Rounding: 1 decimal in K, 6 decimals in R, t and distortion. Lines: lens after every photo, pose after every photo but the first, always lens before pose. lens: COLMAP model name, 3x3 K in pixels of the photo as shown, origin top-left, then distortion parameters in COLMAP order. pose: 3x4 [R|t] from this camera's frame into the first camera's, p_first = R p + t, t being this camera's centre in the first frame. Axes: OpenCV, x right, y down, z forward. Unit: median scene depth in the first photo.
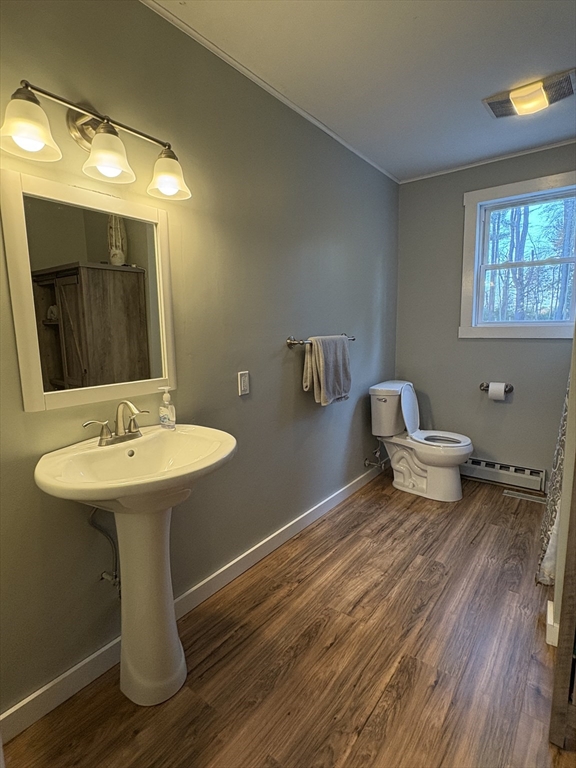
lens RADIAL K [[395.2, 0, 288.5], [0, 395.2, 383.8], [0, 0, 1]] dist [-0.004828, -0.000955]
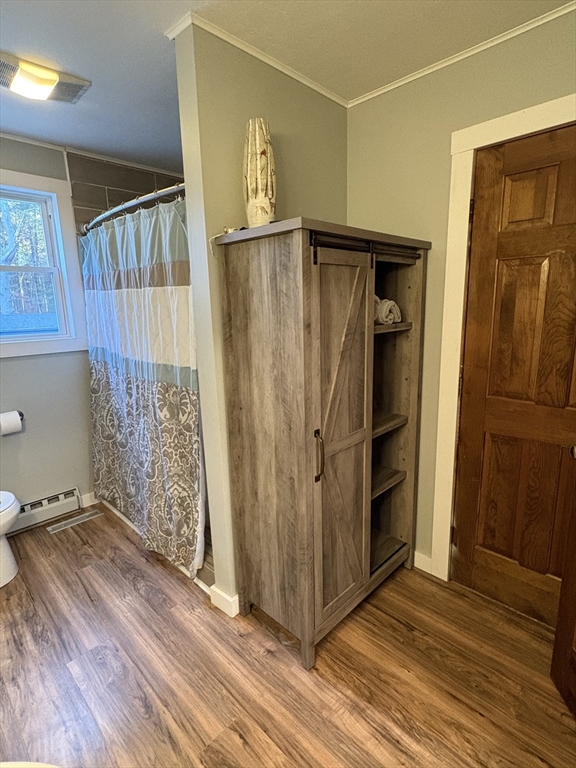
lens RADIAL K [[395.2, 0, 288.5], [0, 395.2, 381.6], [0, 0, 1]] dist [-0.004828, -0.000955]
pose [[0.118077, -0.176166, 0.977253, -0.262655], [0.162677, 0.974273, 0.155973, -0.136956], [-0.979589, 0.140559, 0.143698, 0.433373]]
